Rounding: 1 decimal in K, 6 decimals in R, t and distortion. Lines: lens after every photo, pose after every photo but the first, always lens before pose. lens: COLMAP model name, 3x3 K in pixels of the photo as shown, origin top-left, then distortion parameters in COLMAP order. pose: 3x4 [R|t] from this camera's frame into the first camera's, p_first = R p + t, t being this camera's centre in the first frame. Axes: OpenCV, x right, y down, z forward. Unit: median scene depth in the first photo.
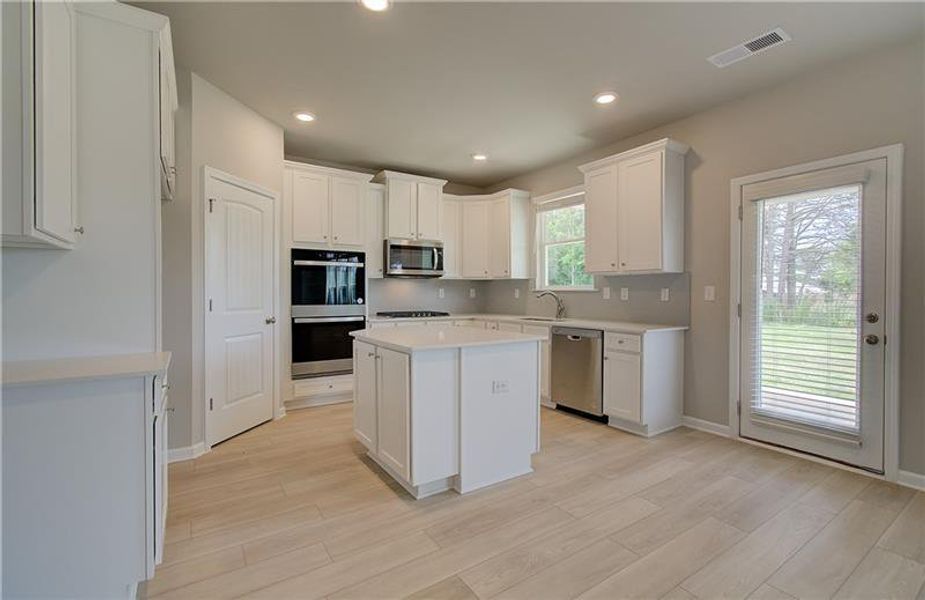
lens RADIAL K [[408.6, 0, 472.8], [0, 408.6, 298.1], [0, 0, 1]] dist [0.003926, 0.000663]
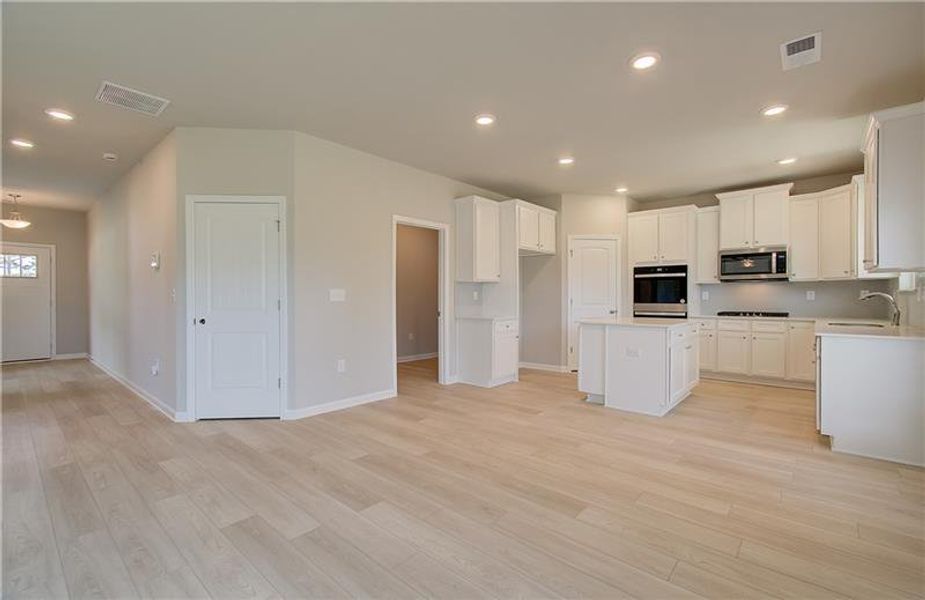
lens RADIAL K [[398.5, 0, 462.5], [0, 398.5, 300.0], [0, 0, 1]] dist [-0.003814, 0.000125]
pose [[0.250238, 0.007375, -0.968156, 0.879219], [-0.012694, 0.999910, 0.004336, 0.006927], [0.968101, 0.011205, 0.250309, -0.027352]]
